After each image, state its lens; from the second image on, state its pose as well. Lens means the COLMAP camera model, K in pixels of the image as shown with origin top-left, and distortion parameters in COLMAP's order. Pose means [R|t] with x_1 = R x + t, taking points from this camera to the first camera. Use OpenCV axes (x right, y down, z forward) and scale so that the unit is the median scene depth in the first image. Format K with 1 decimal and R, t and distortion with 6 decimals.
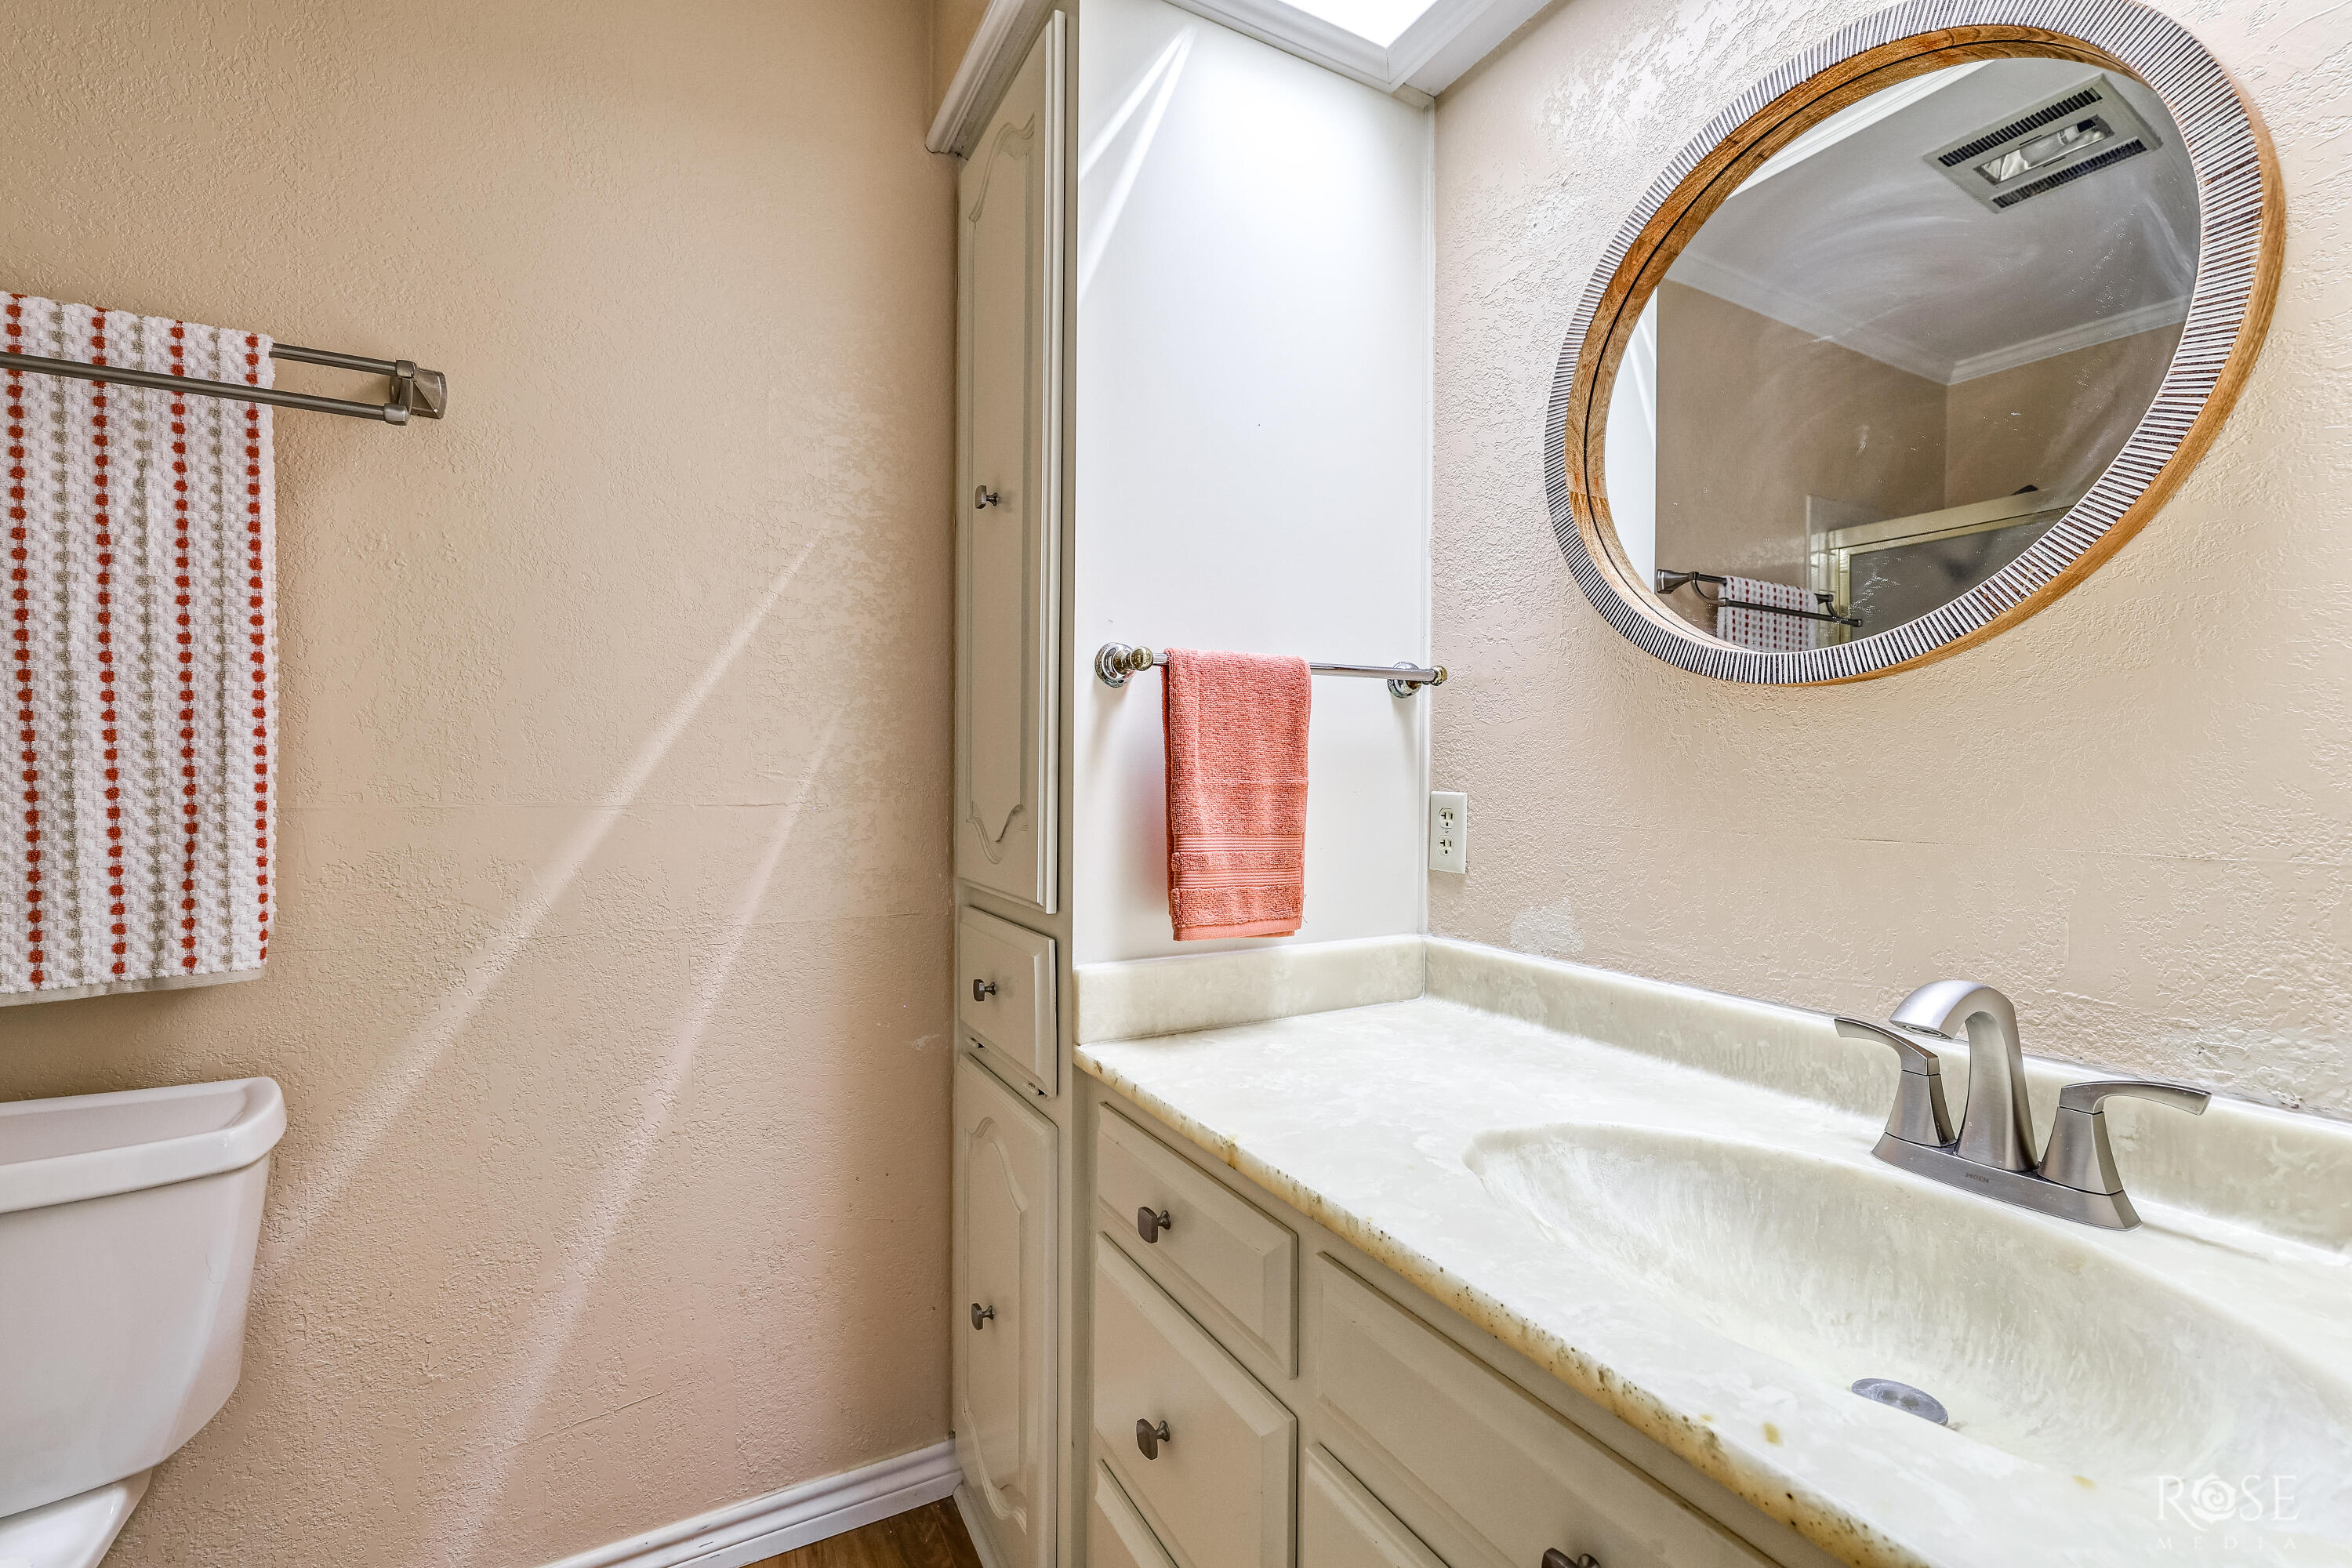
lens RADIAL K [[987.0, 0, 1173.3], [0, 987.0, 780.0], [0, 0, 1]] dist [-0.000017, -0.000020]
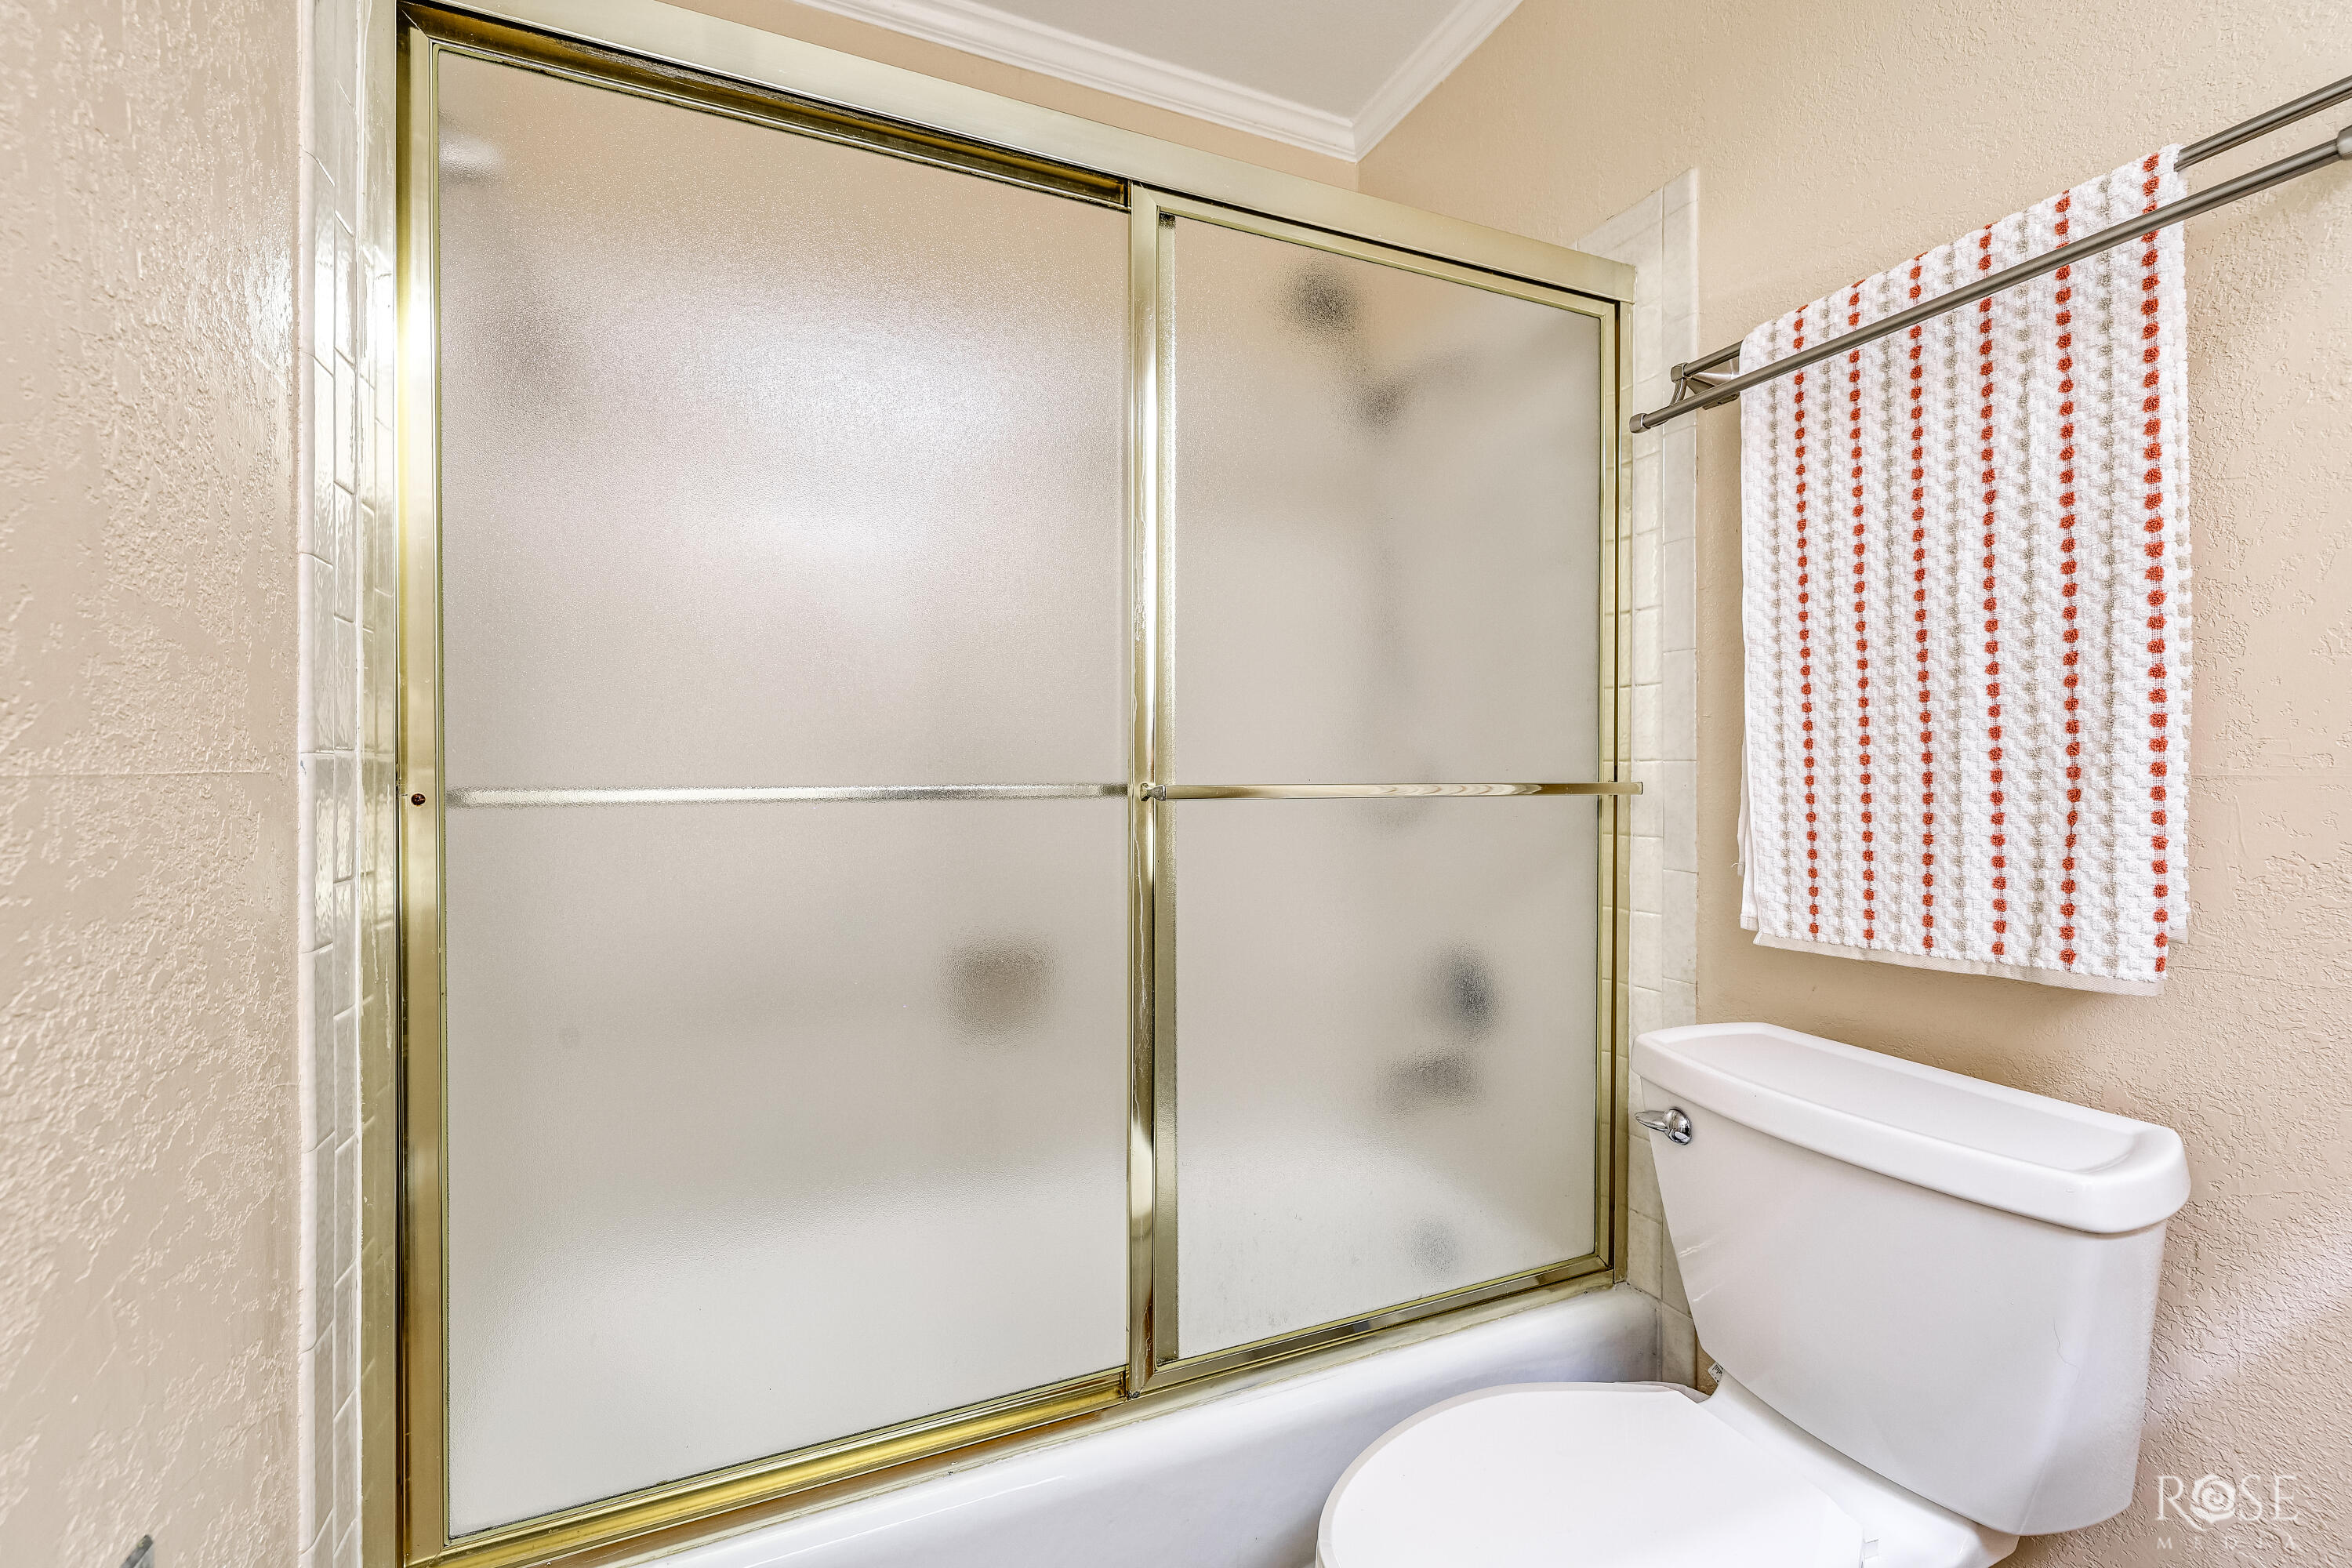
lens RADIAL K [[987.0, 0, 1174.5], [0, 987.0, 777.2], [0, 0, 1]] dist [-0.000017, -0.000020]
pose [[-0.090391, -0.000759, -0.995906, -0.104442], [-0.006609, 0.999978, -0.000162, 0.039144], [0.995884, 0.006567, -0.090395, 0.326867]]
